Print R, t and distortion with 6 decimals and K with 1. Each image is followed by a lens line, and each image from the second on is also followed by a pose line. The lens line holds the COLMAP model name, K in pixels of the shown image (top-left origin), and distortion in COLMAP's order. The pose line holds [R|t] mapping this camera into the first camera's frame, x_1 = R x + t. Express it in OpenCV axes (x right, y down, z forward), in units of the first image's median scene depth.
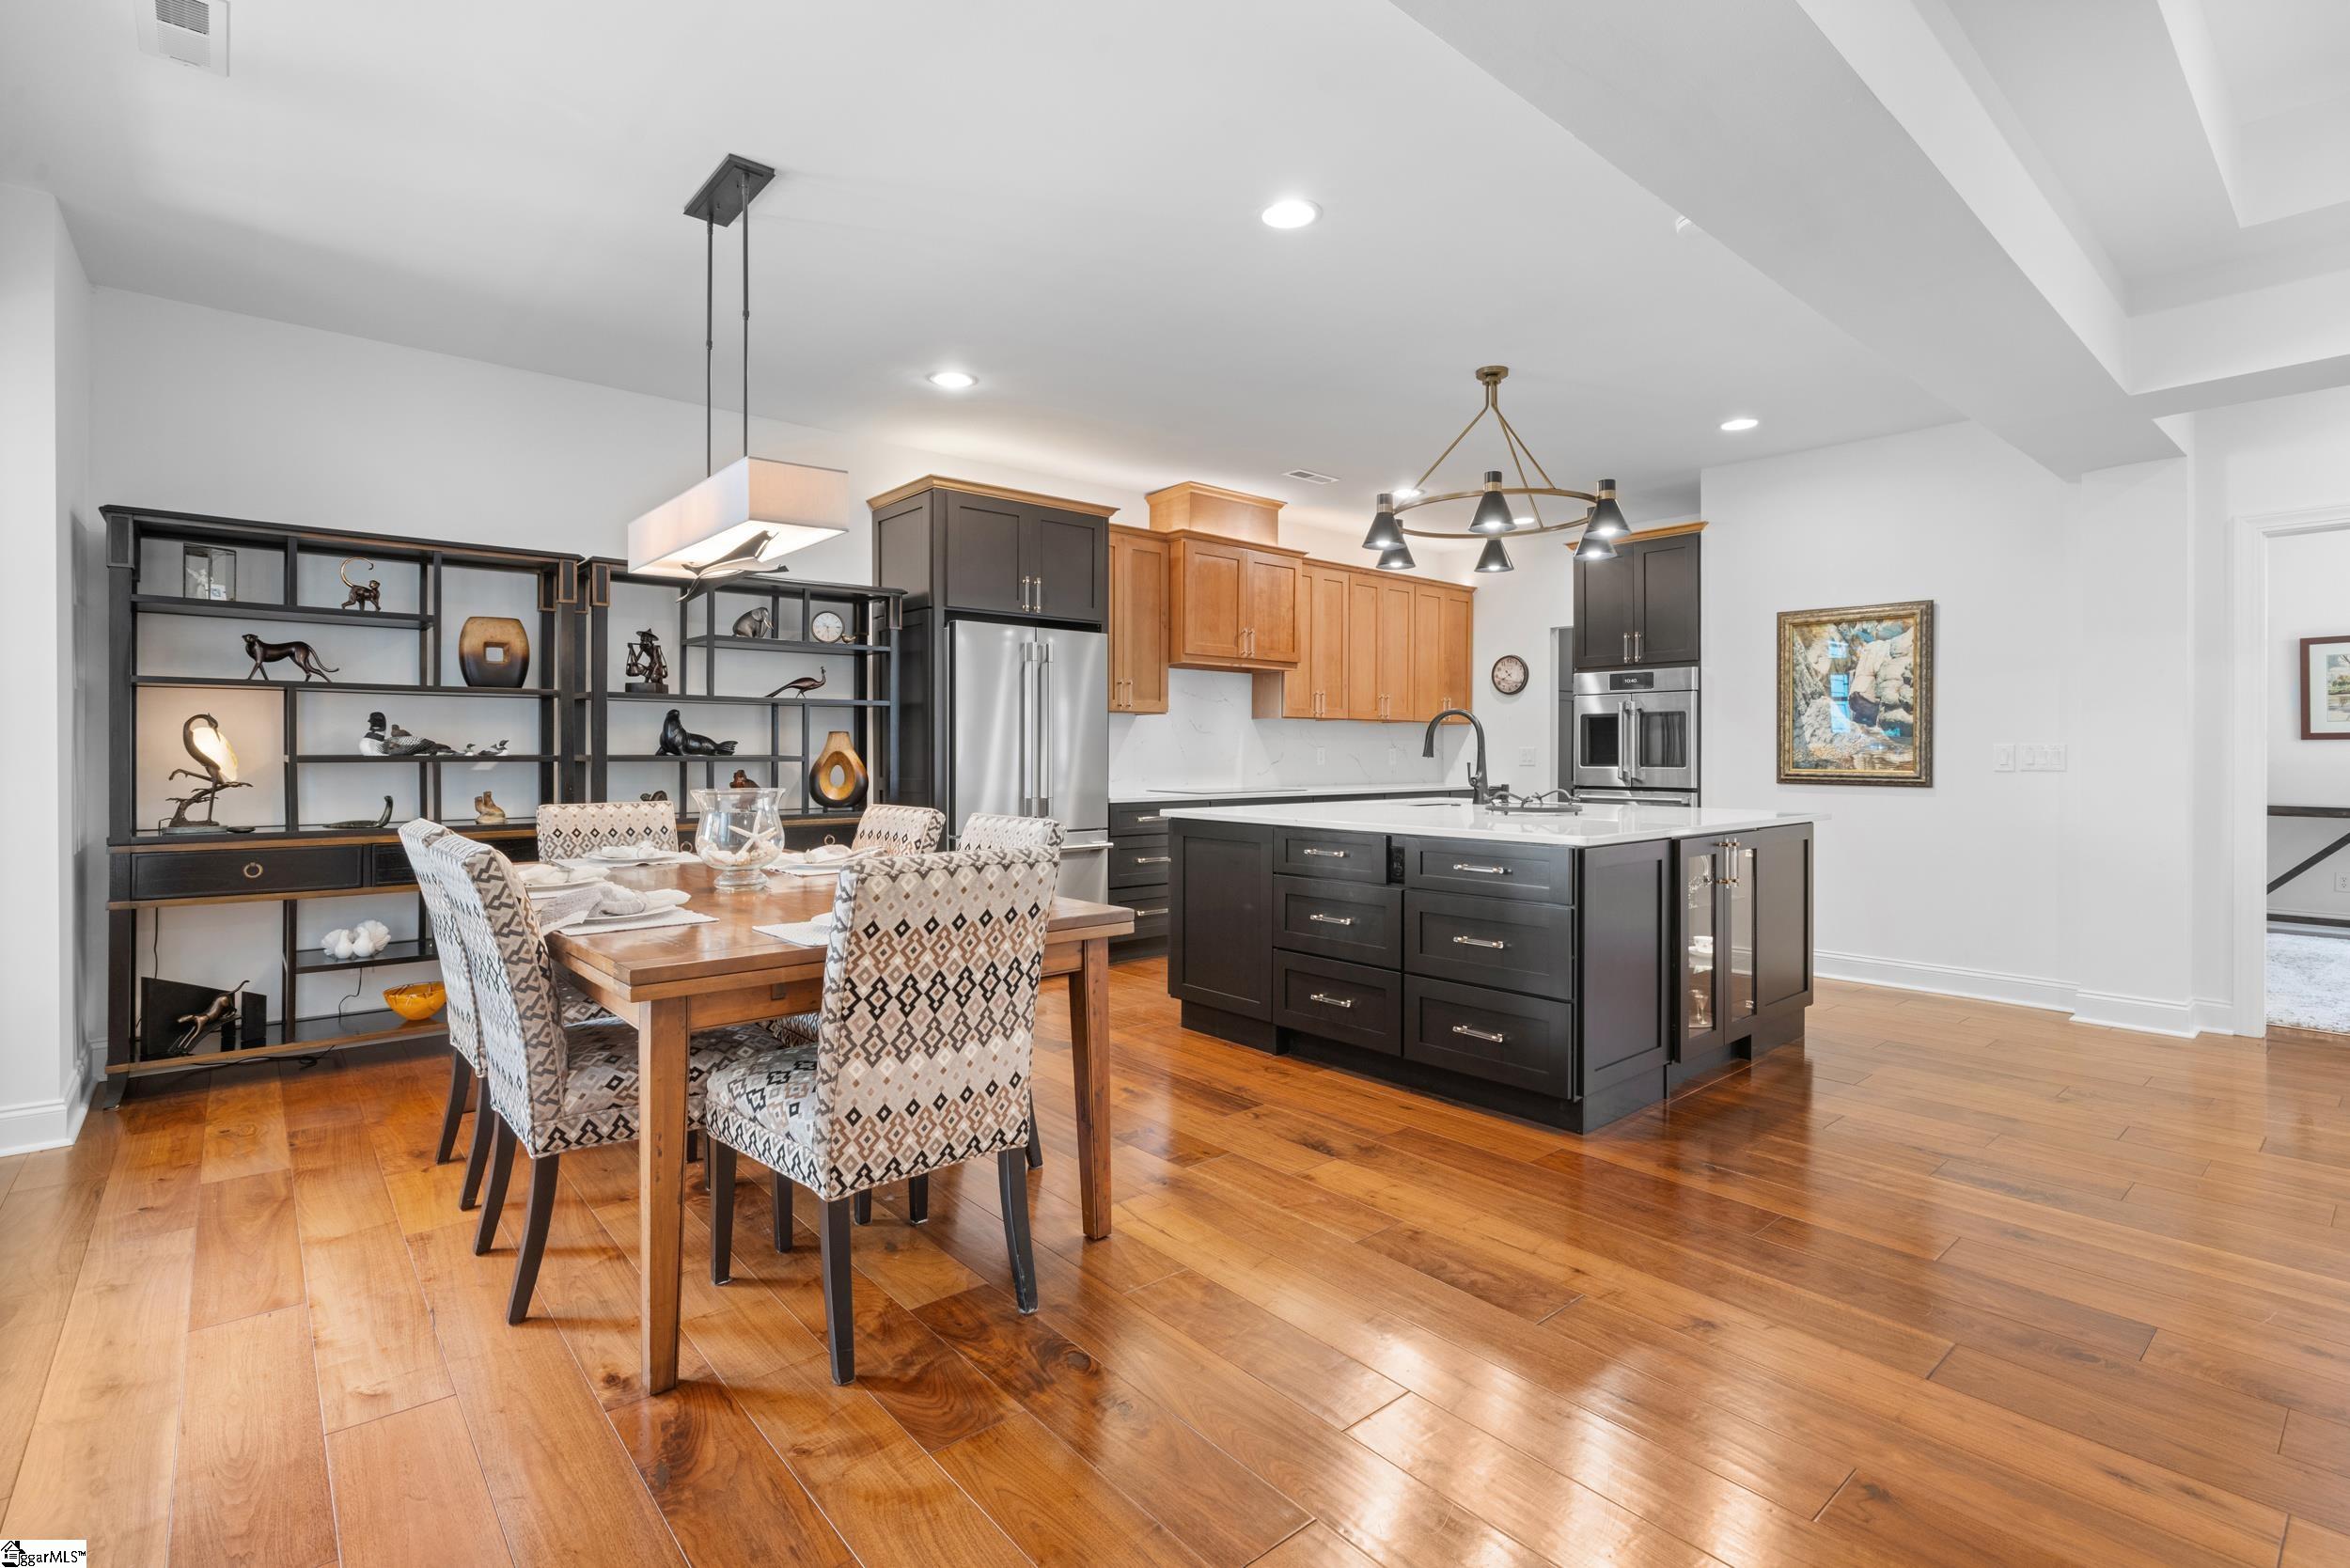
lens RADIAL K [[1102.9, 0, 1164.0], [0, 1102.9, 743.0], [0, 0, 1]] dist [-0.000502, 0.000075]
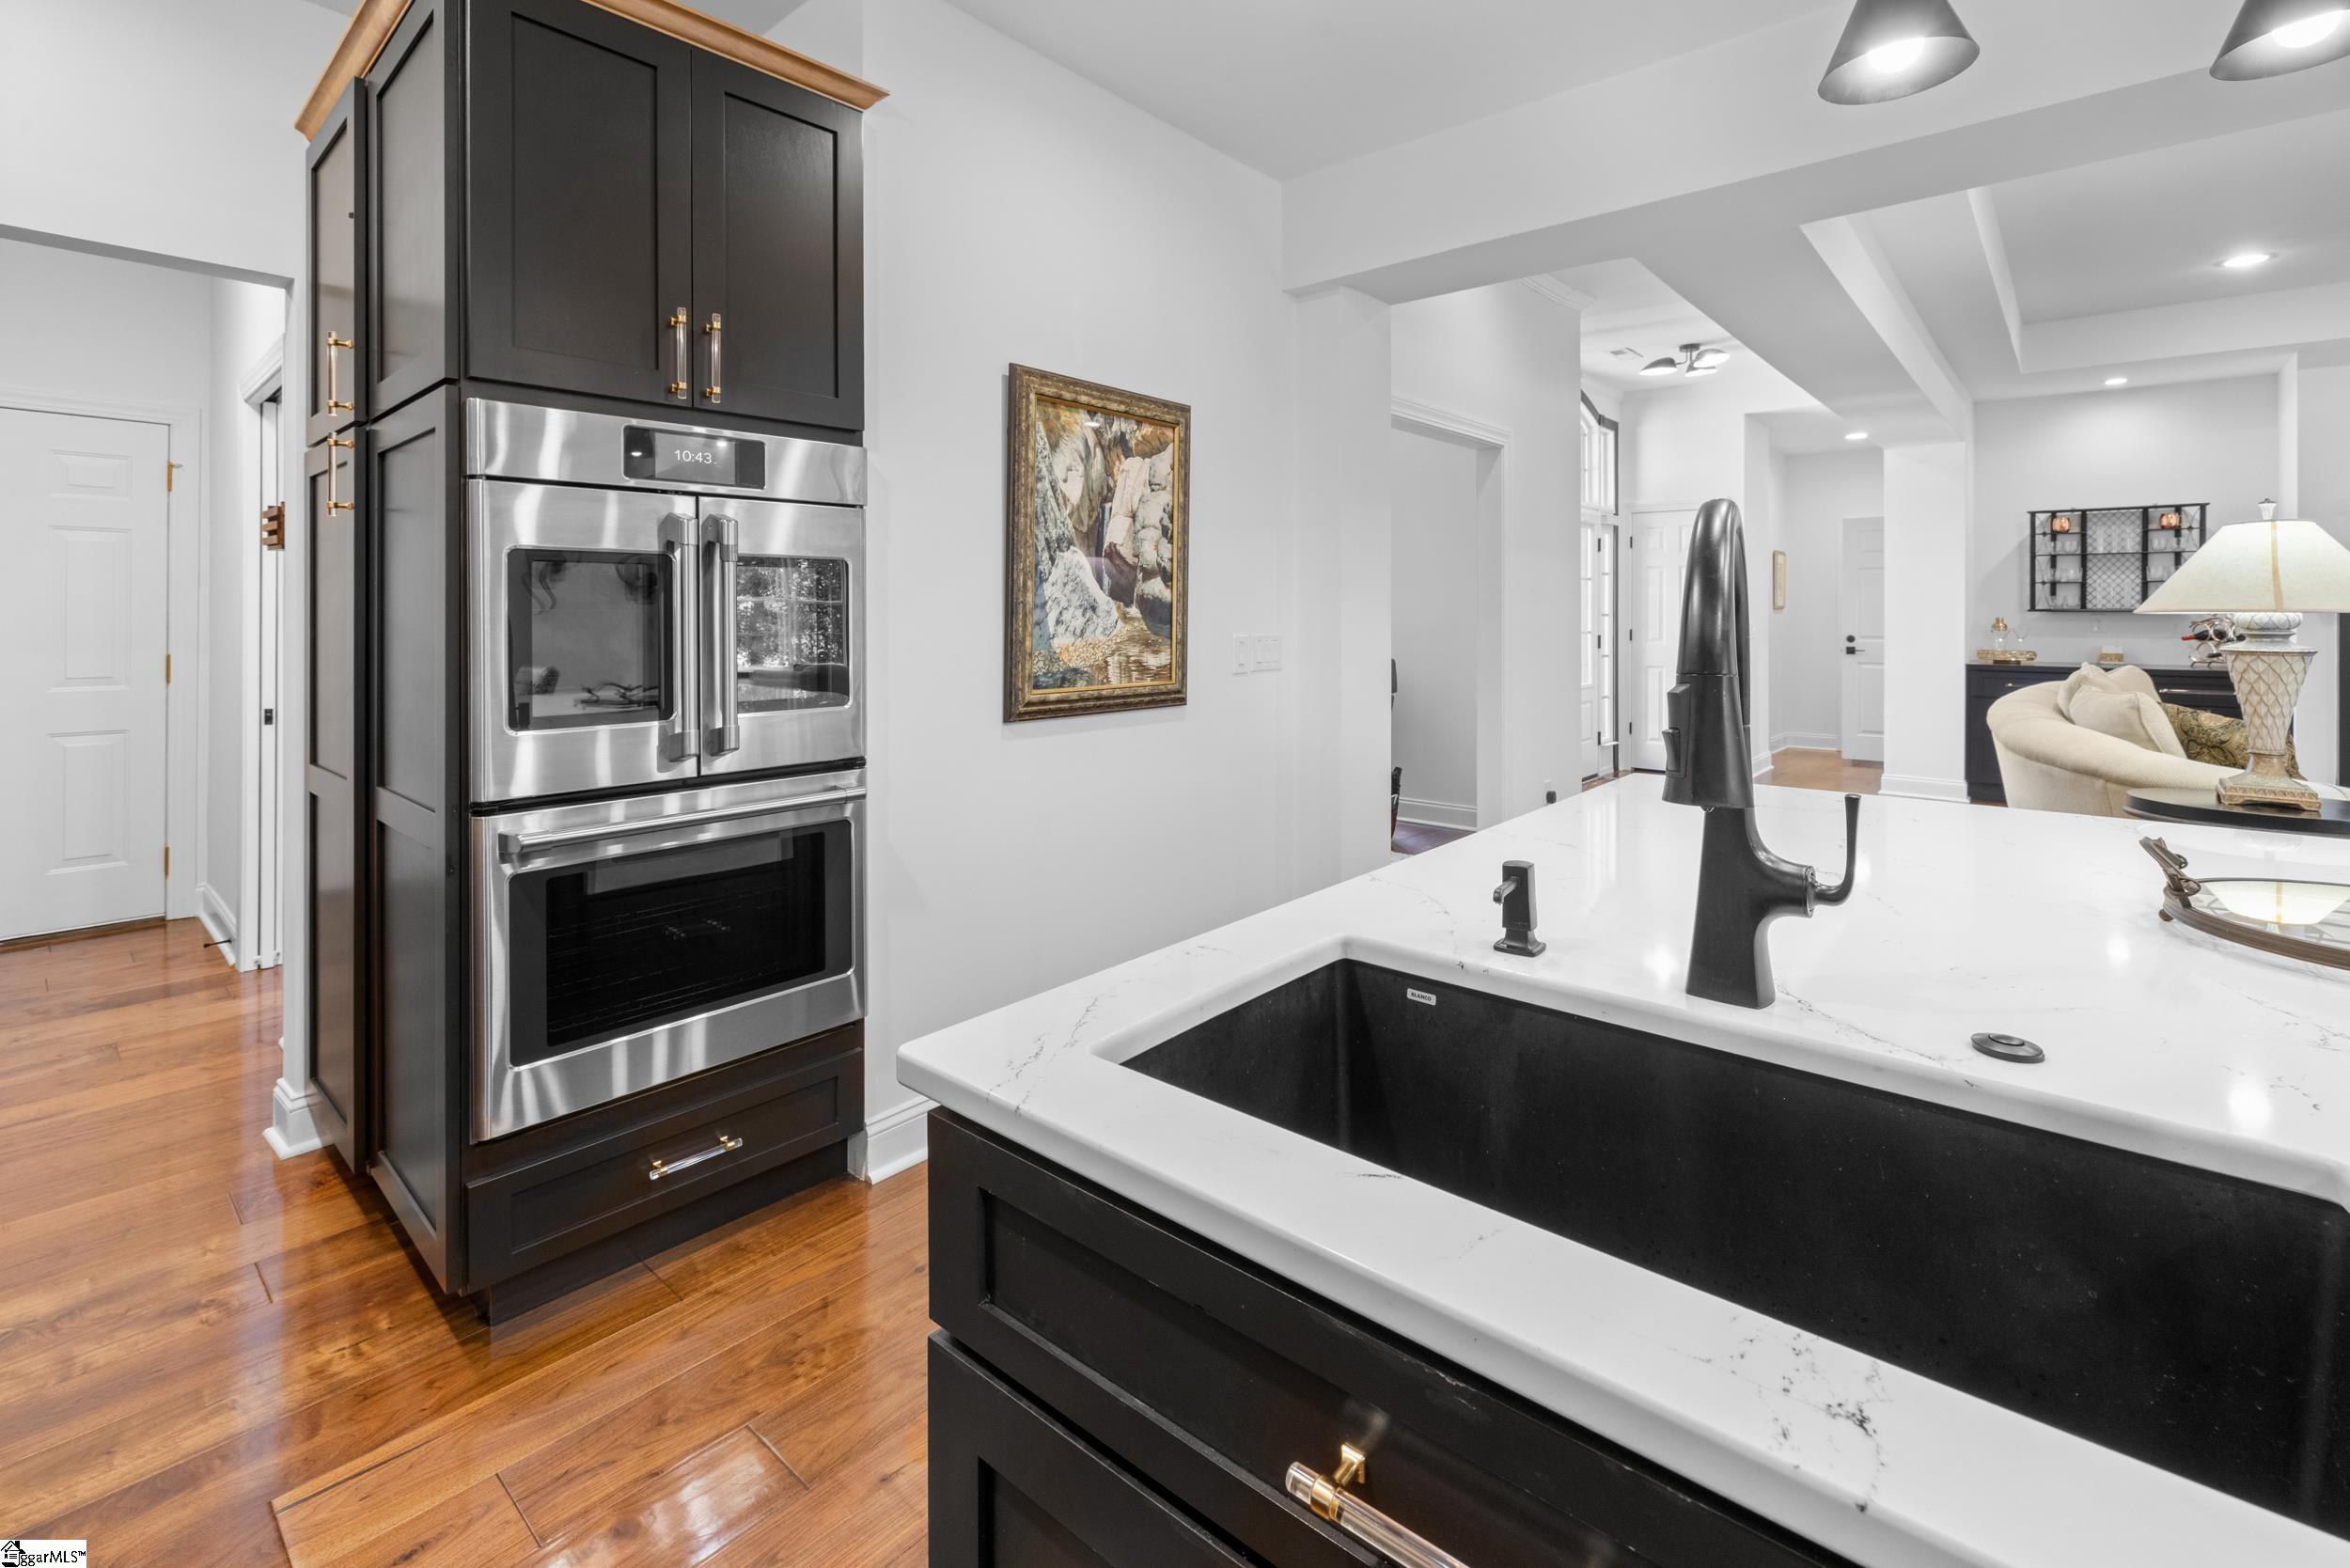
lens RADIAL K [[1043.9, 0, 1177.1], [0, 1043.9, 621.0], [0, 0, 1]] dist [0.001036, 0.000097]
pose [[-0.145053, -0.009710, 0.989376, 0.104447], [-0.004491, 0.999948, 0.009155, -0.012197], [-0.989414, -0.003115, -0.145089, 1.023473]]
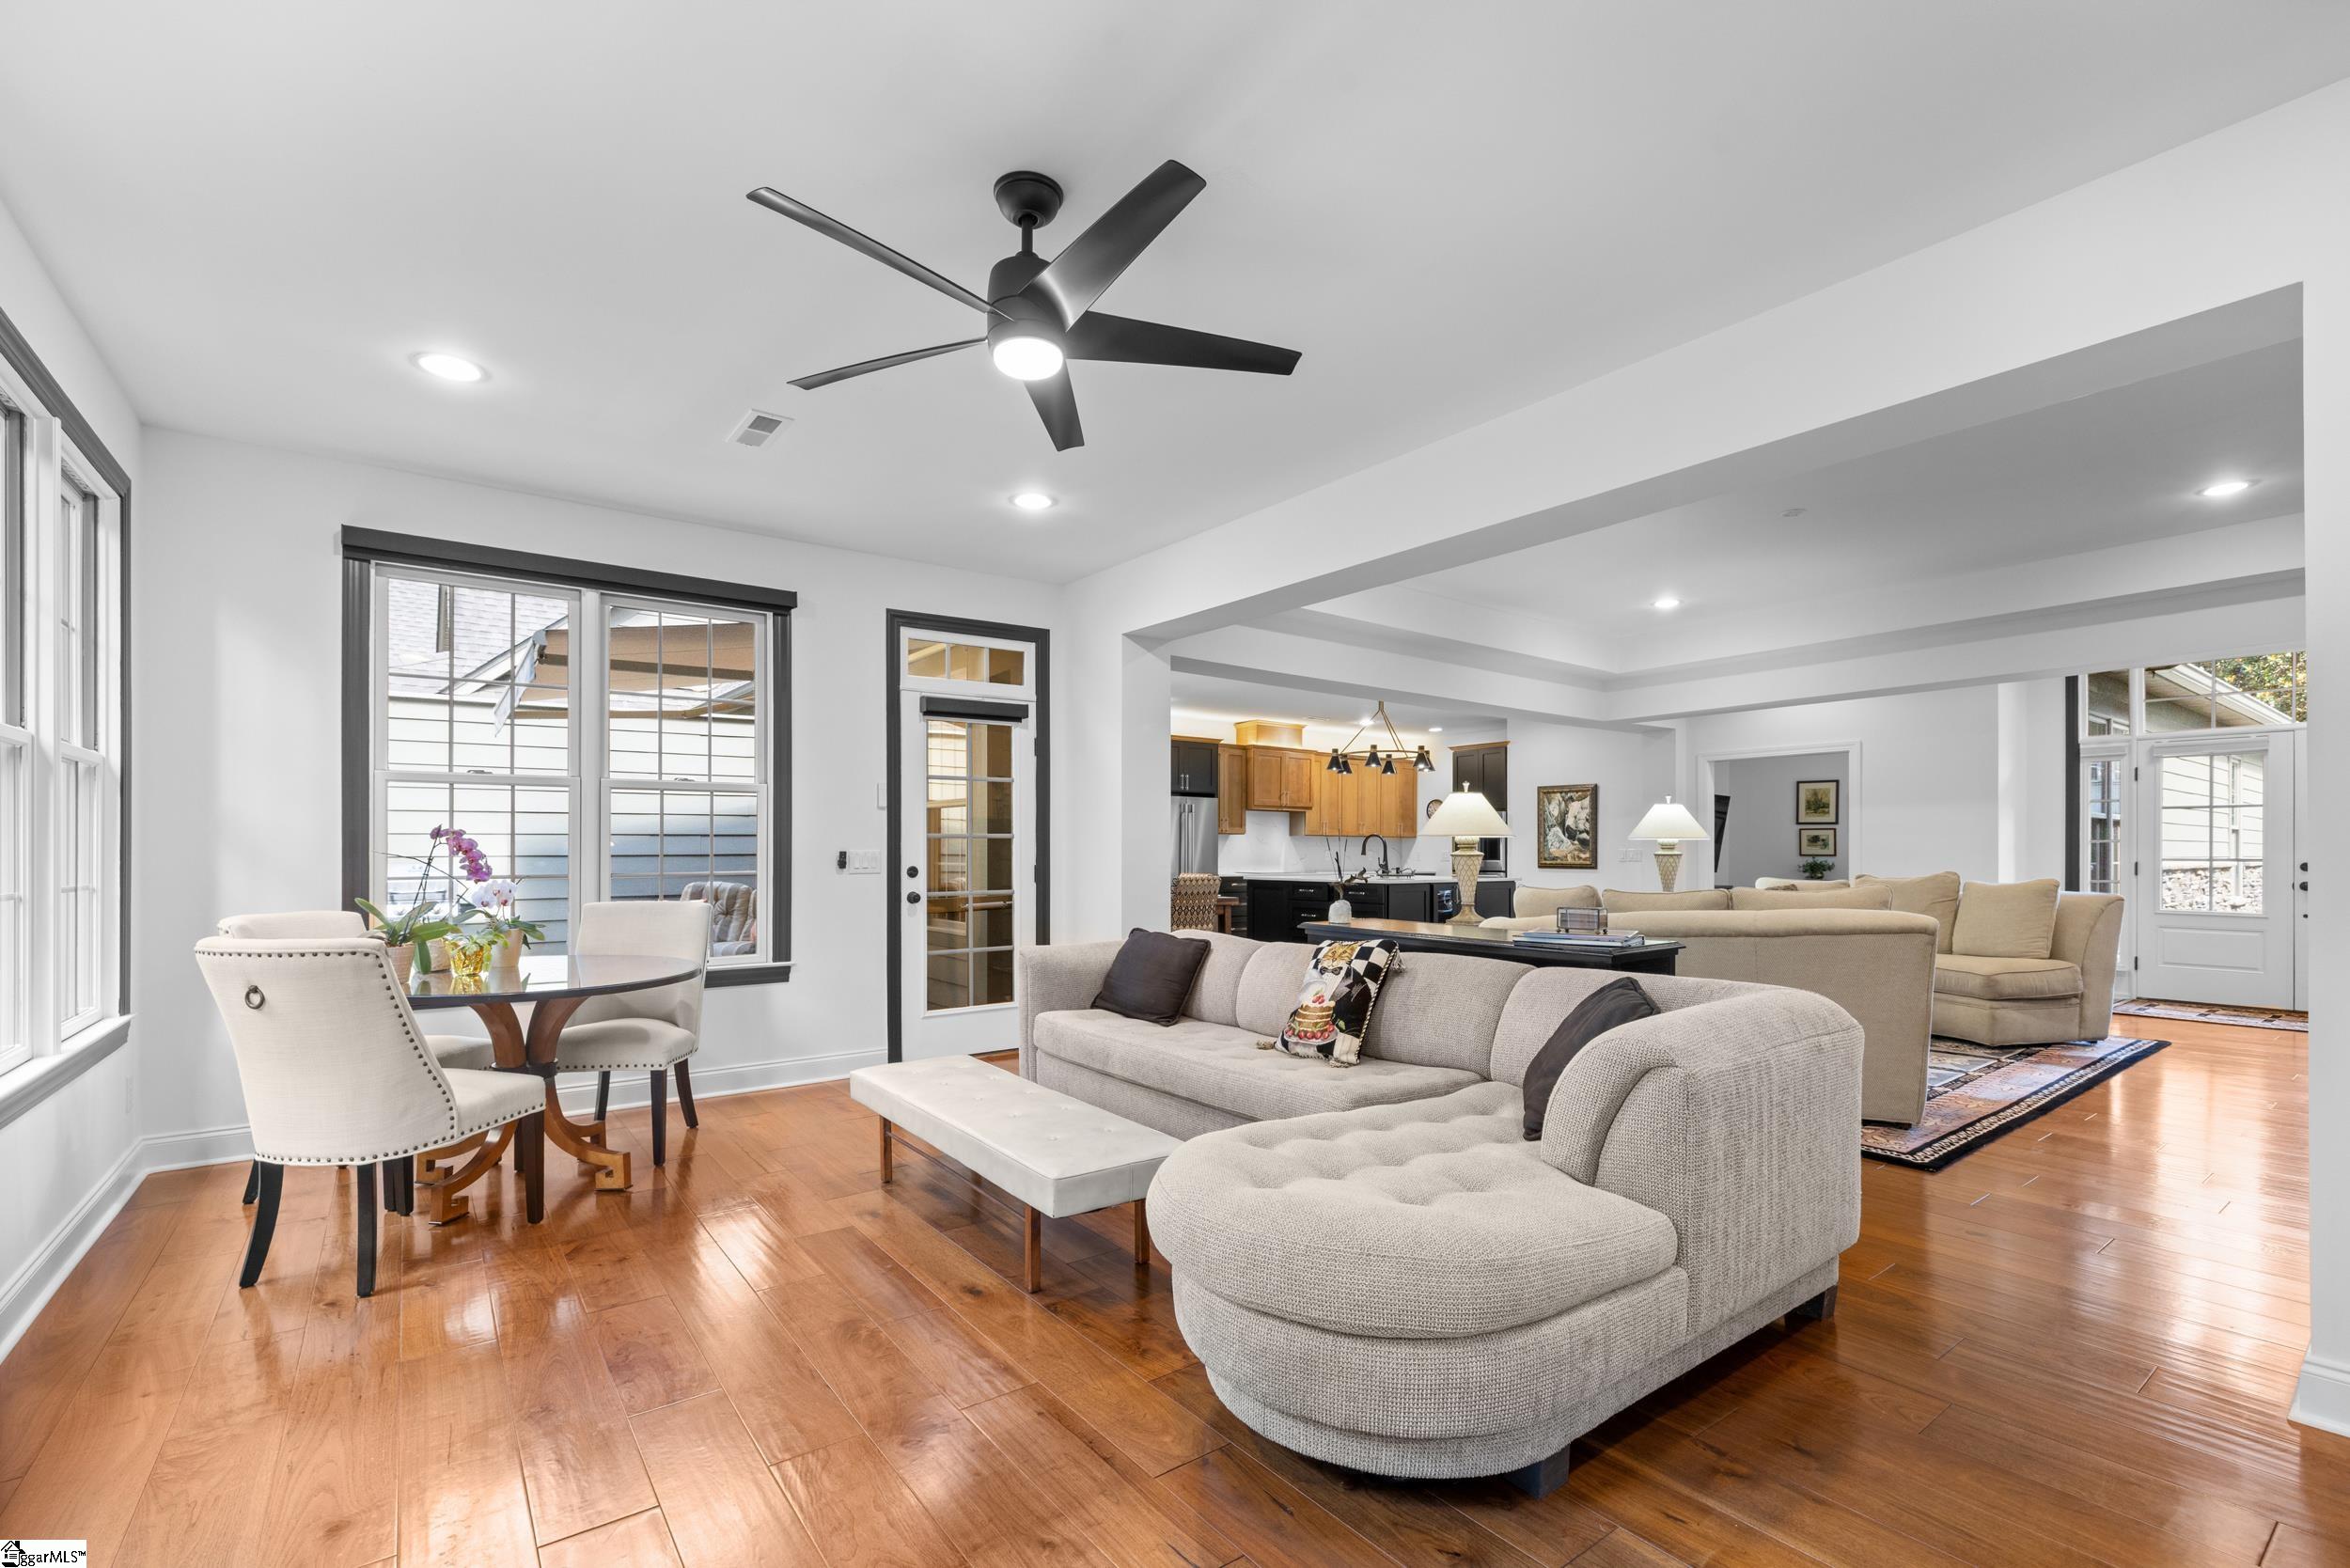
lens RADIAL K [[1019.5, 0, 1166.8], [0, 1019.5, 846.1], [0, 0, 1]] dist [-0.000125, -0.000272]
pose [[0.997560, -0.000597, -0.069807, -0.011785], [0.000441, 0.999997, -0.002251, -0.001136], [0.069809, 0.002215, 0.997558, -1.010520]]
